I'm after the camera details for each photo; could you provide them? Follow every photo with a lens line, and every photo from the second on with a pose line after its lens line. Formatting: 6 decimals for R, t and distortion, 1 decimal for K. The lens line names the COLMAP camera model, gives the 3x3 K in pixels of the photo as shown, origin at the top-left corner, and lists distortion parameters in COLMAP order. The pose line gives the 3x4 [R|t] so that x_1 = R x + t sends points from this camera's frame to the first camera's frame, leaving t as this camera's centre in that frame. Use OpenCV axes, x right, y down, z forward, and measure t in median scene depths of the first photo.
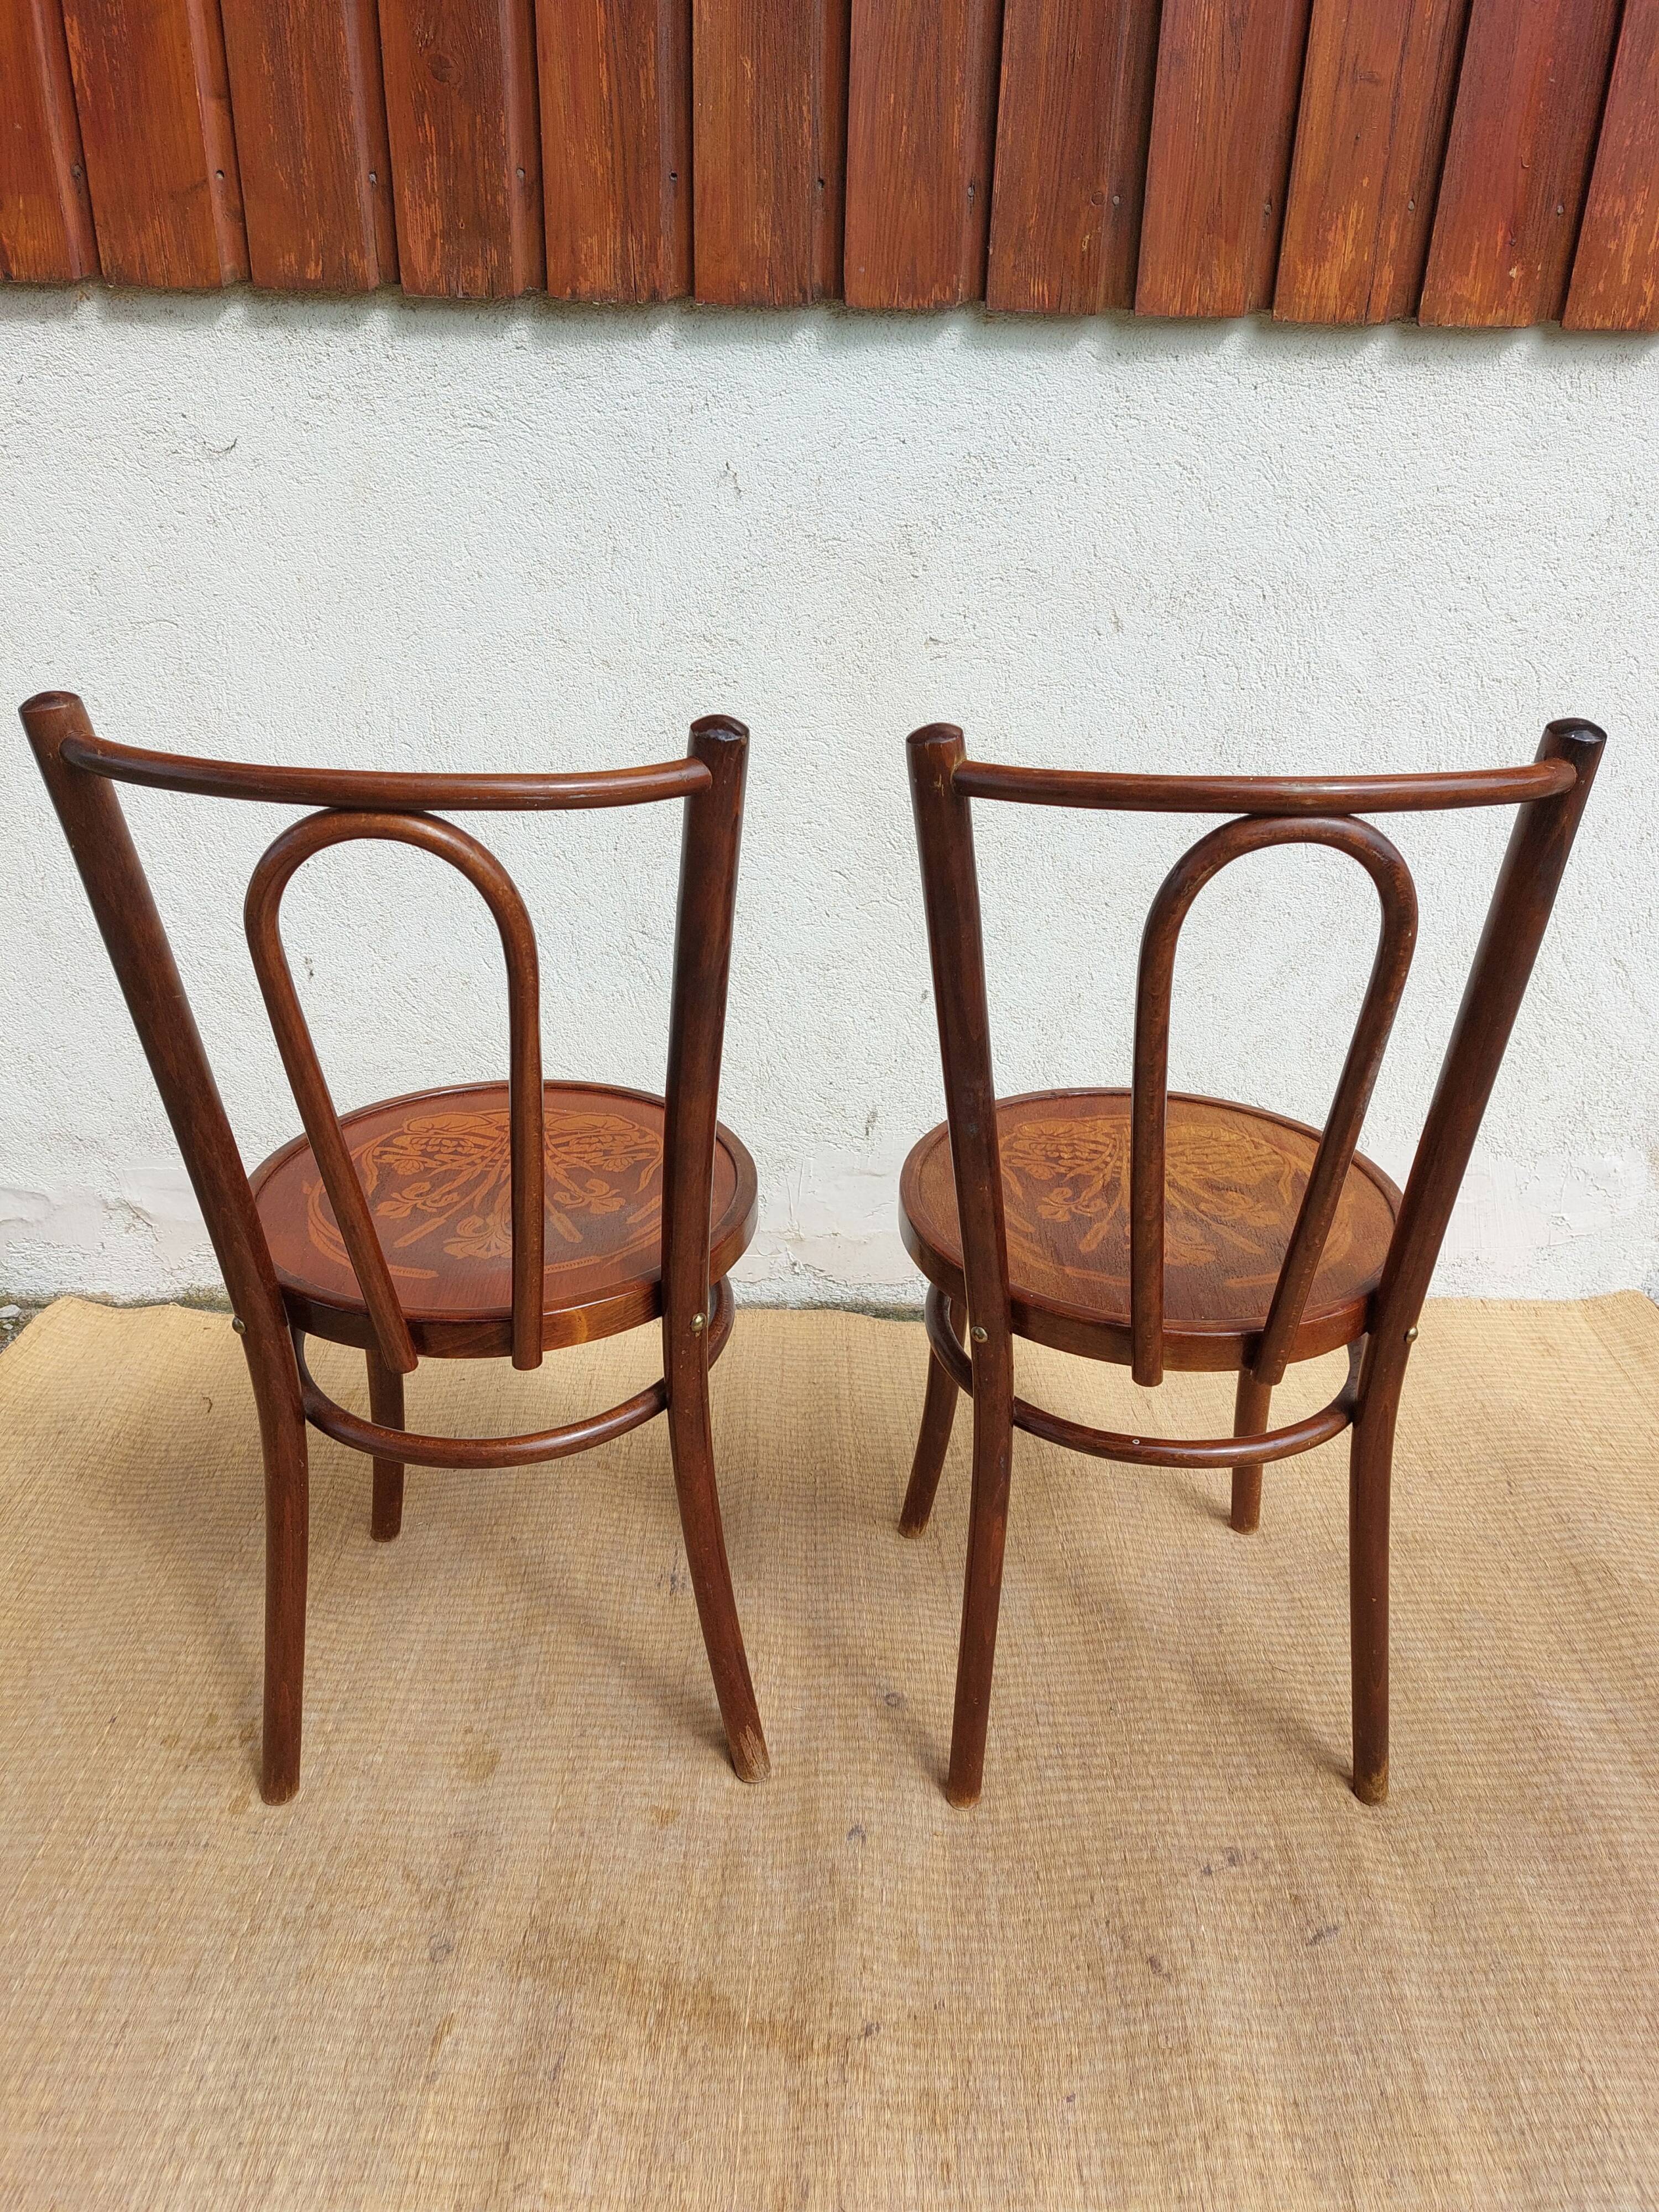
lens RADIAL K [[1596.5, 0, 823.7], [0, 1596.5, 1128.7], [0, 0, 1]] dist [0.052158, -0.046712]
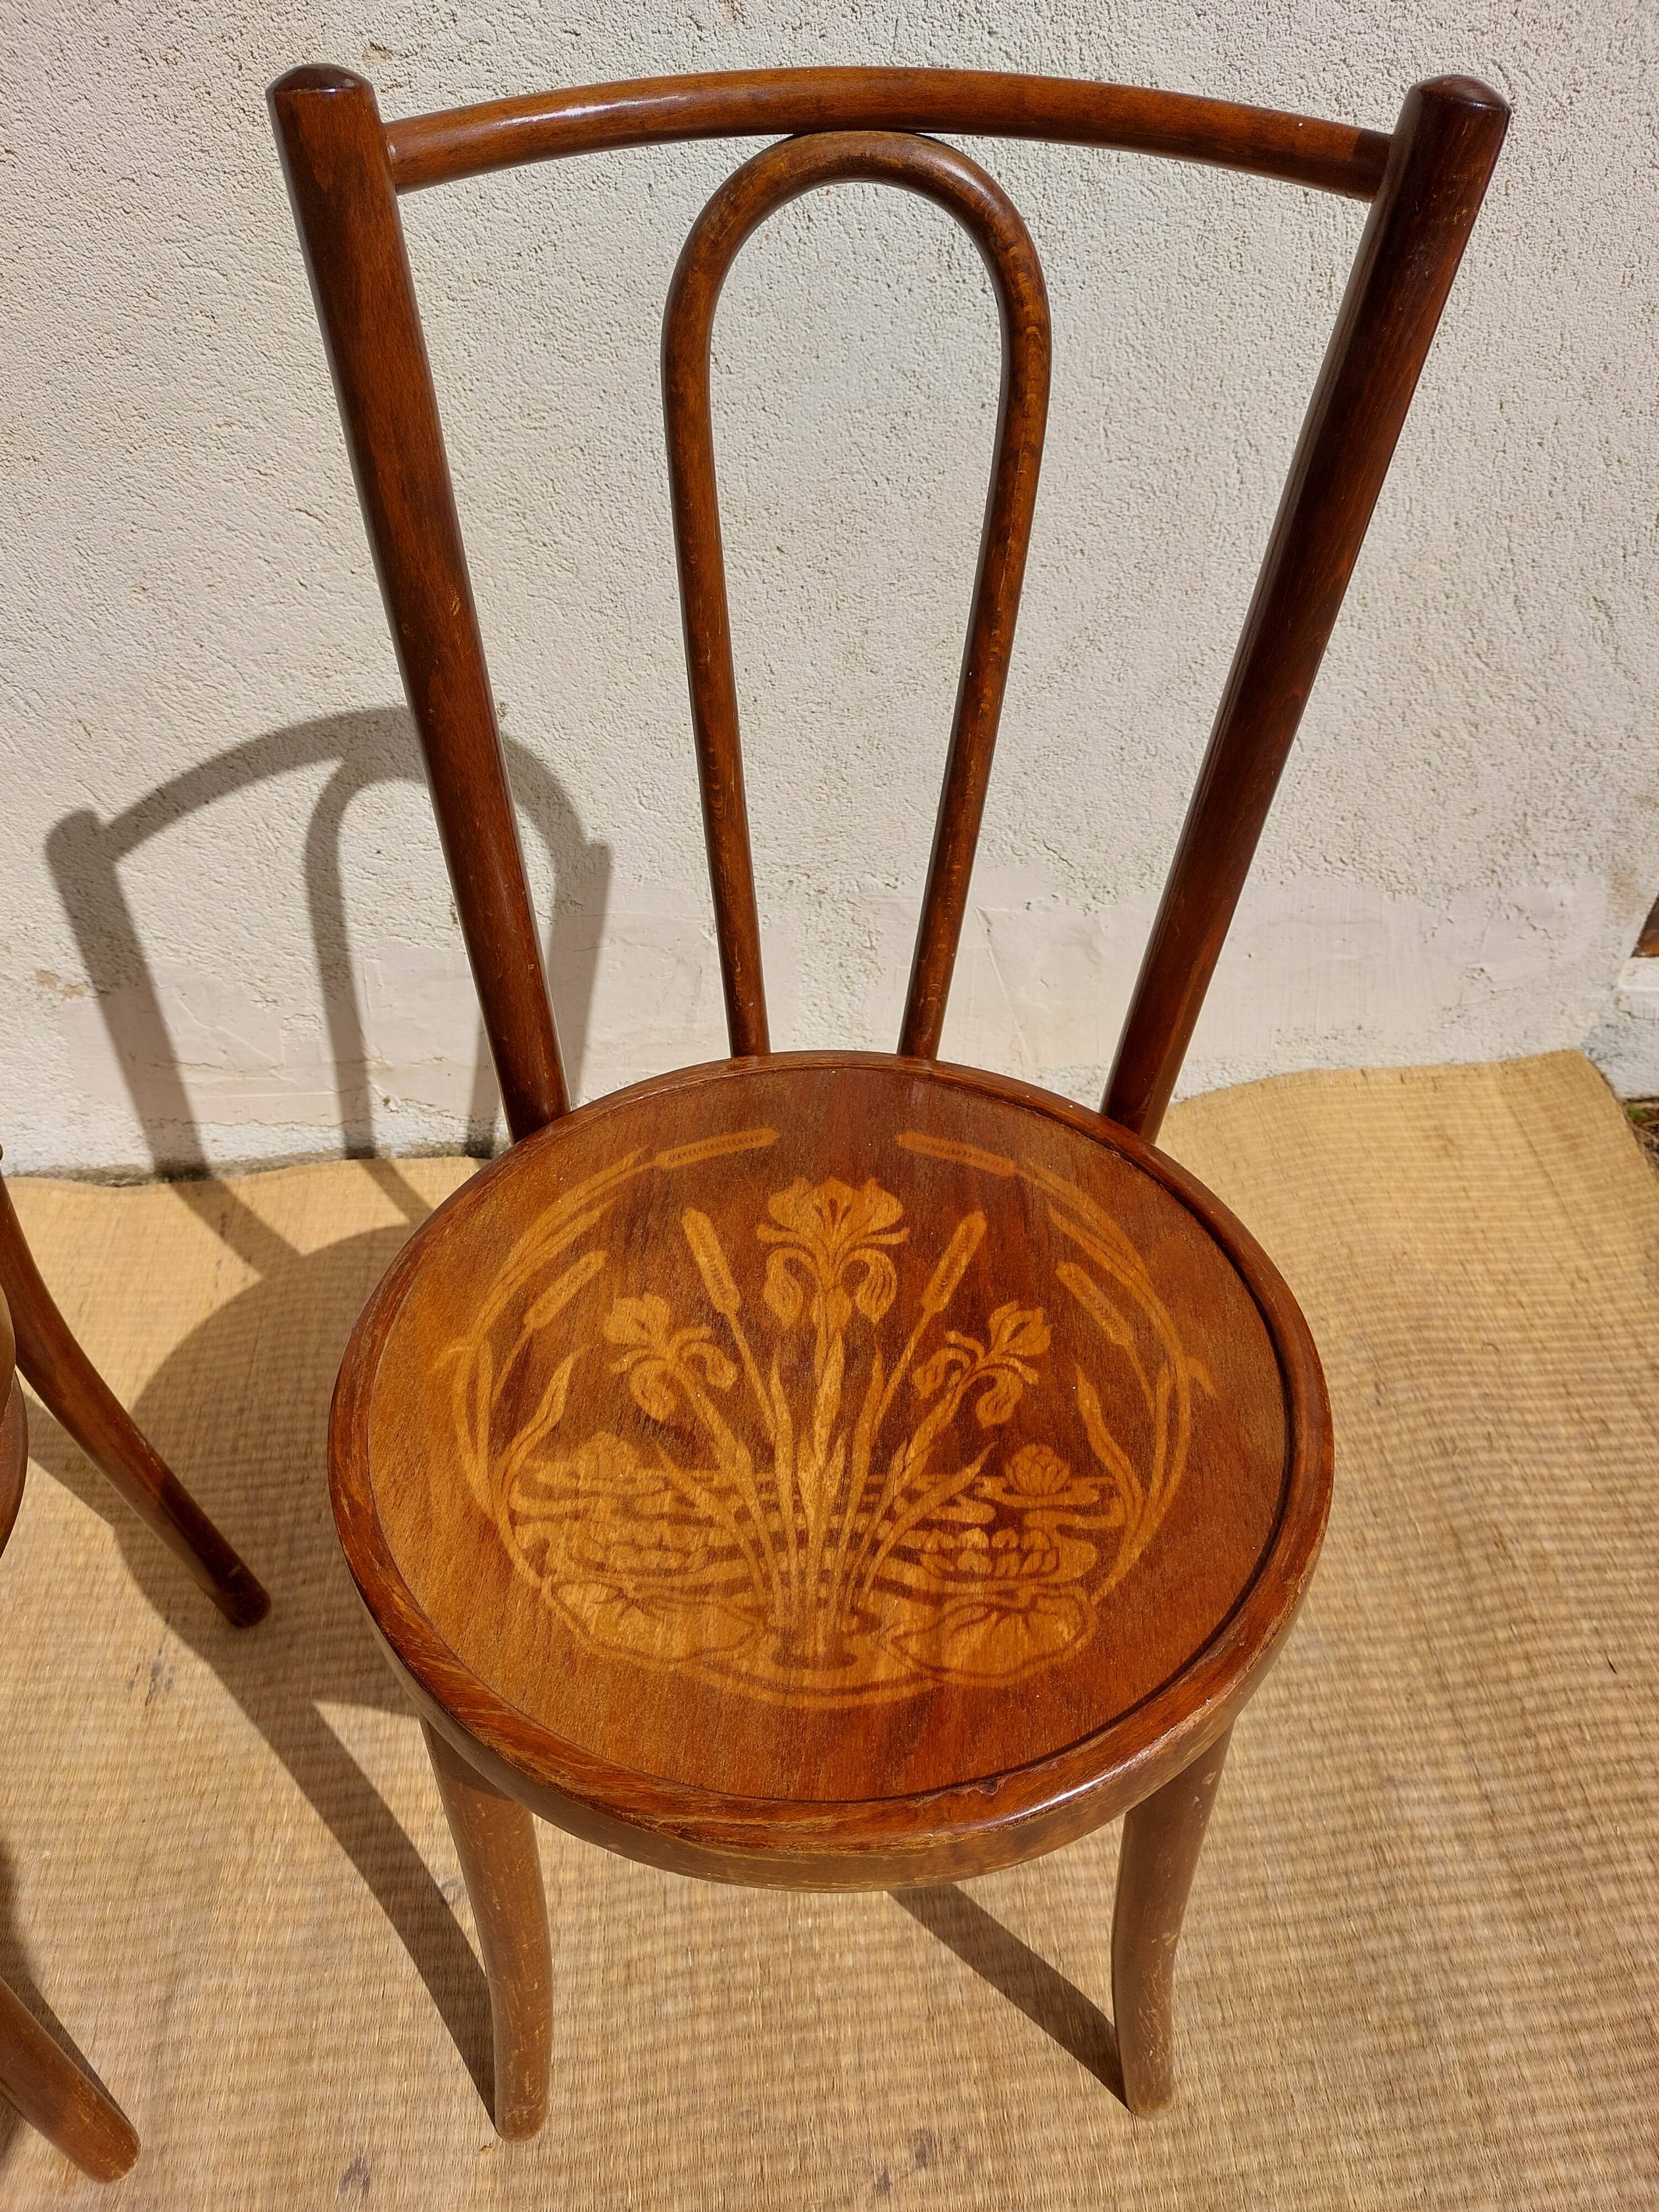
lens RADIAL K [[1620.0, 0, 839.9], [0, 1620.0, 1127.4], [0, 0, 1]] dist [0.041524, -0.040206]
pose [[0.996791, -0.063953, 0.048141, 0.189342], [0.045508, 0.947519, 0.316445, -0.153817], [-0.065852, -0.313238, 0.947389, 0.433535]]
